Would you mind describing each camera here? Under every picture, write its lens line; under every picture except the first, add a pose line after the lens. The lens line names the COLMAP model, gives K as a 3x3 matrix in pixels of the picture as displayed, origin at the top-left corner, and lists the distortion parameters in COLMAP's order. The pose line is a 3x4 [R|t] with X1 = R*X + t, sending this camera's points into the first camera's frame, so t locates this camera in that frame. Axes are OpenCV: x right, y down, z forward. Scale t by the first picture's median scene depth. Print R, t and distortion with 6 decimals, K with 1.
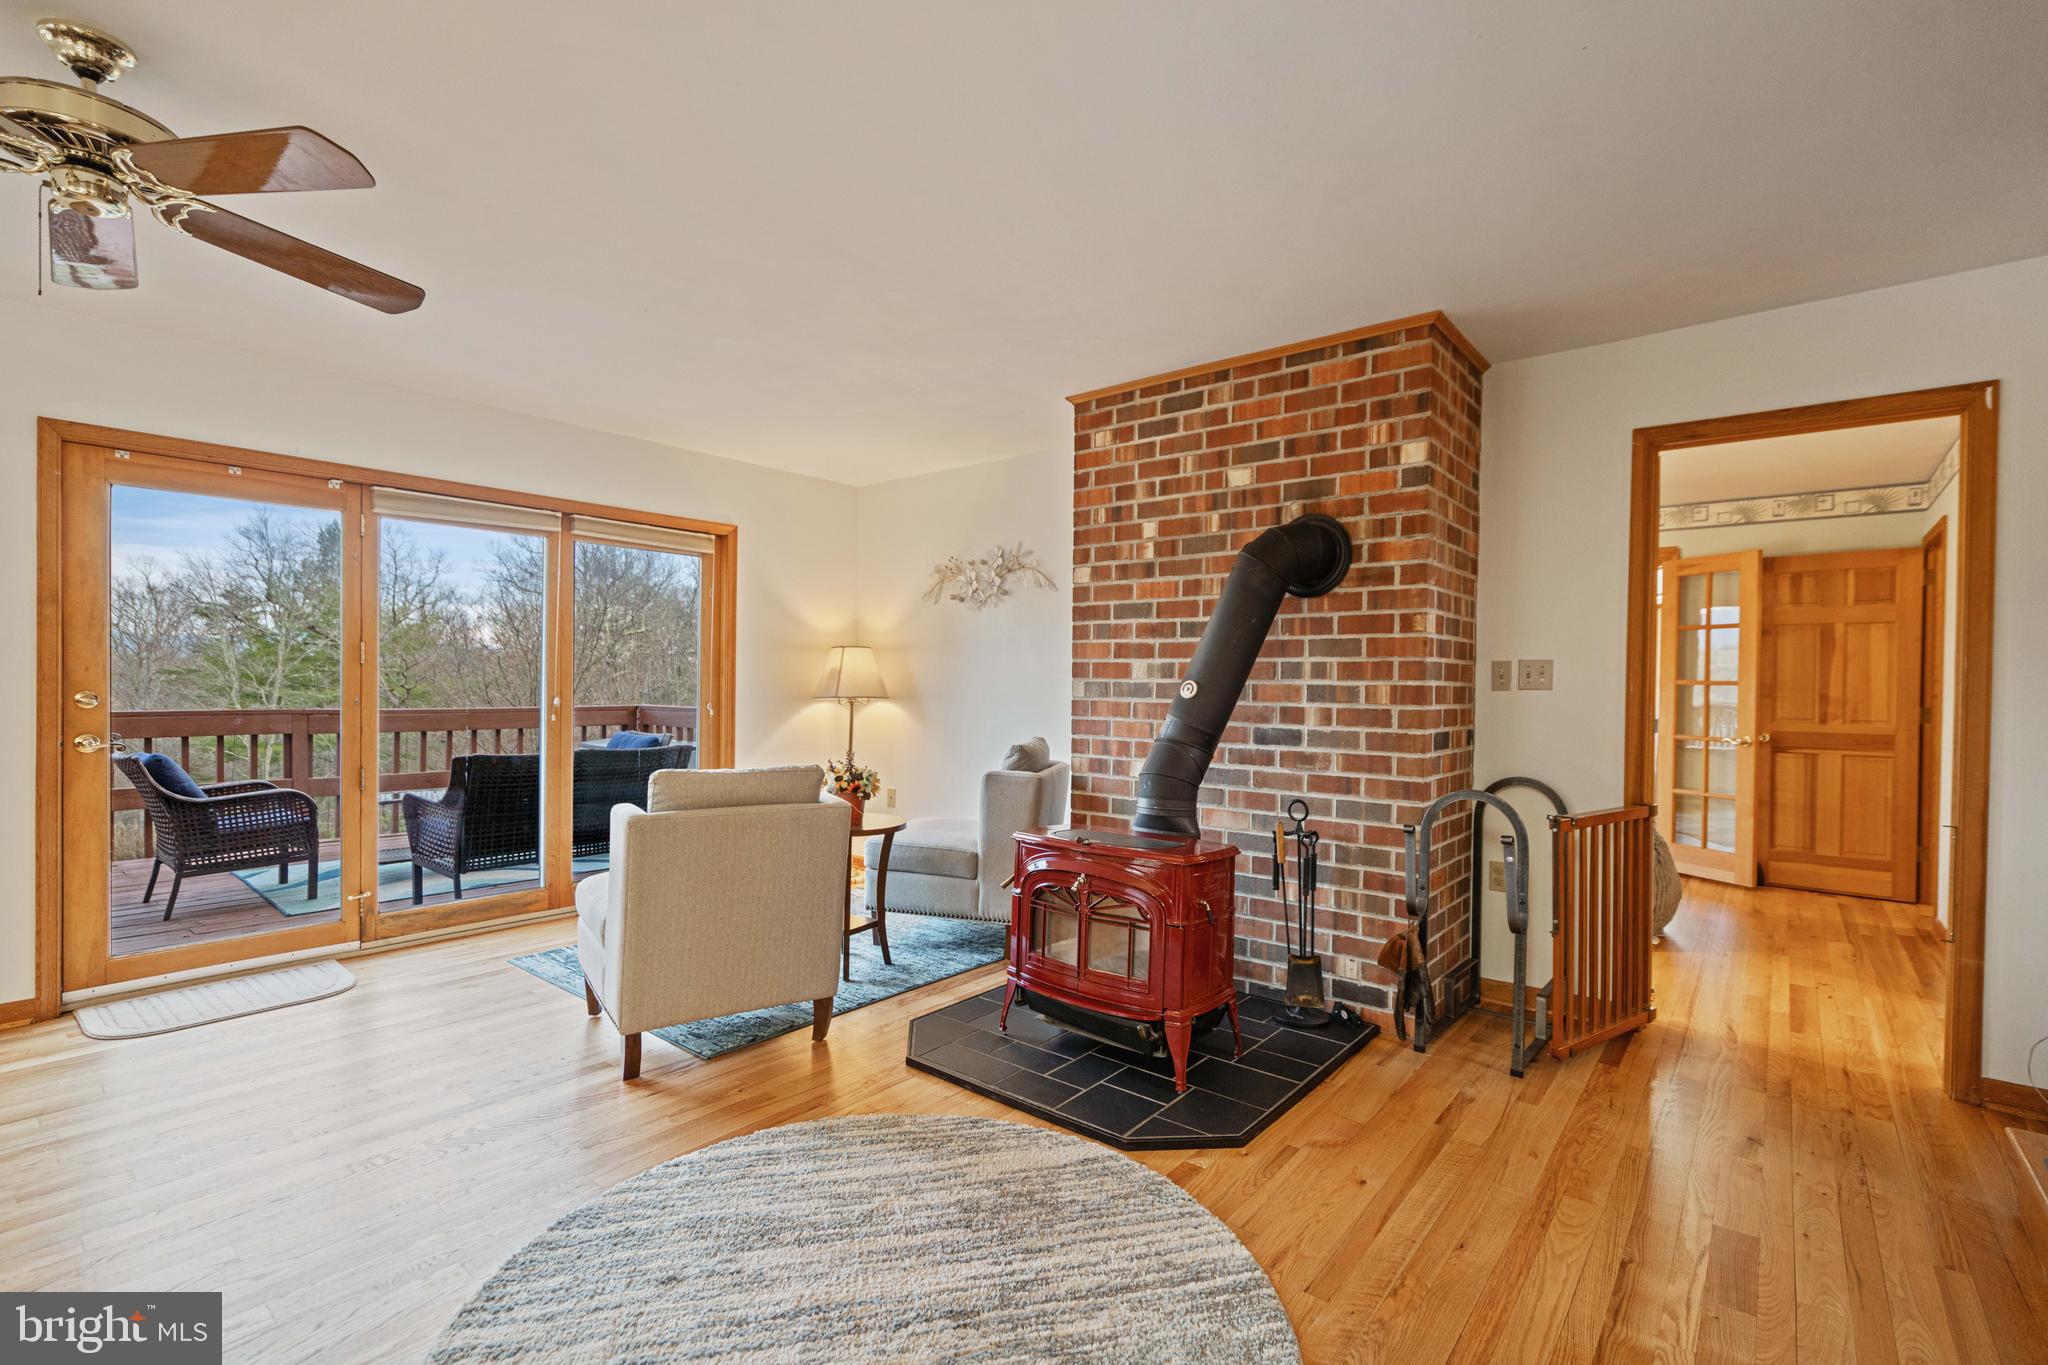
lens RADIAL K [[941.0, 0, 1013.9], [0, 941.0, 684.0], [0, 0, 1]] dist [-0.041499, 0.009085]
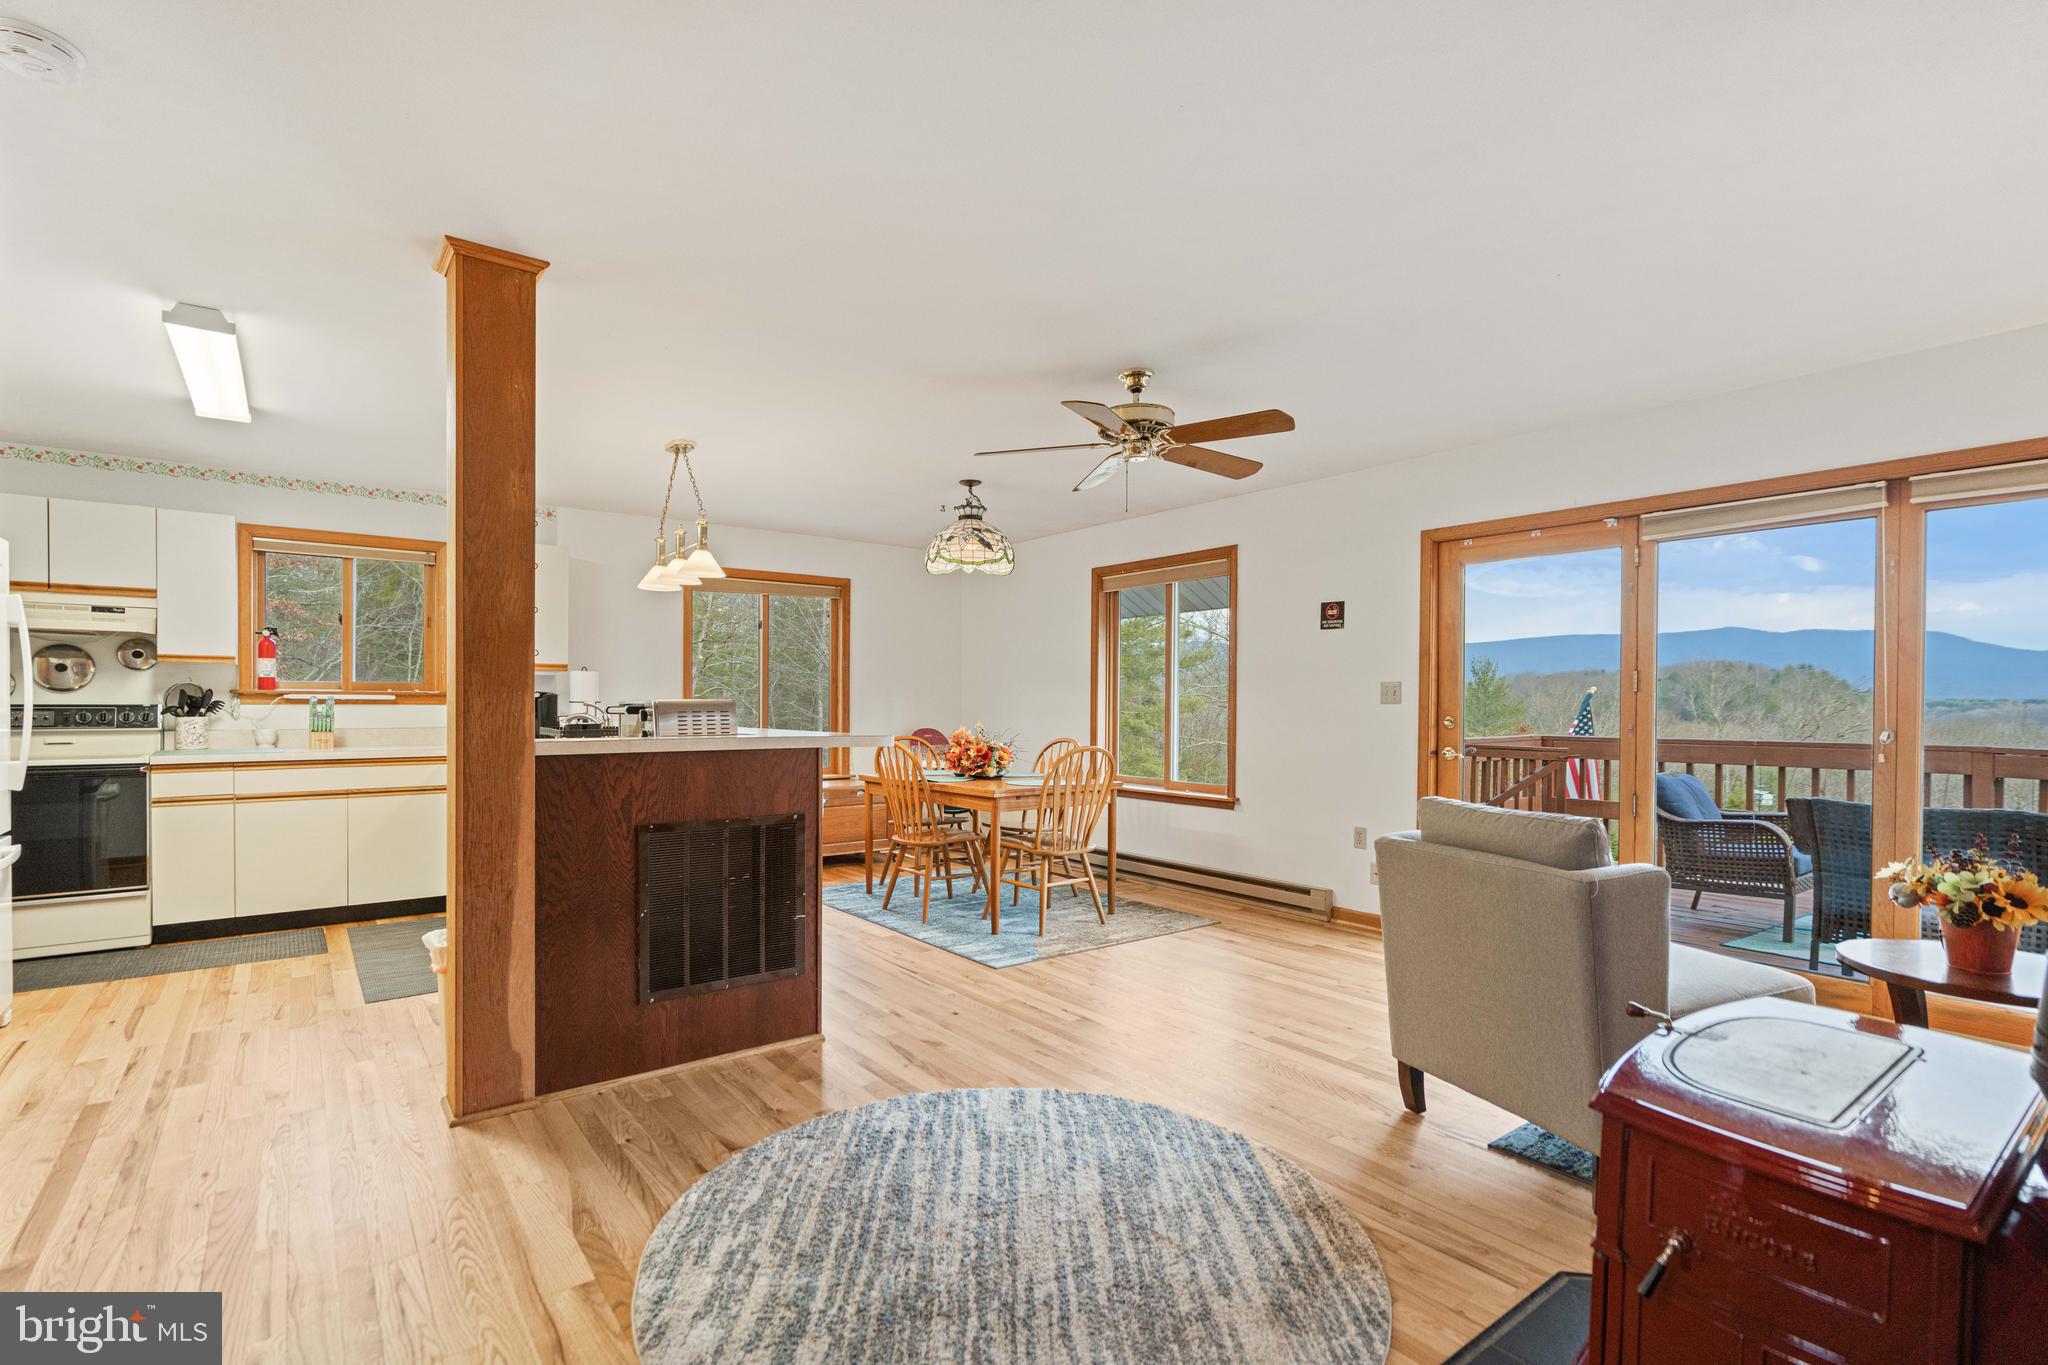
lens RADIAL K [[941.0, 0, 999.9], [0, 941.0, 718.4], [0, 0, 1]] dist [-0.041499, 0.009085]
pose [[-0.262630, 0.000944, -0.964896, 0.408440], [-0.006022, 0.999978, 0.002617, 0.007477], [0.964878, 0.006498, -0.262619, 0.526816]]
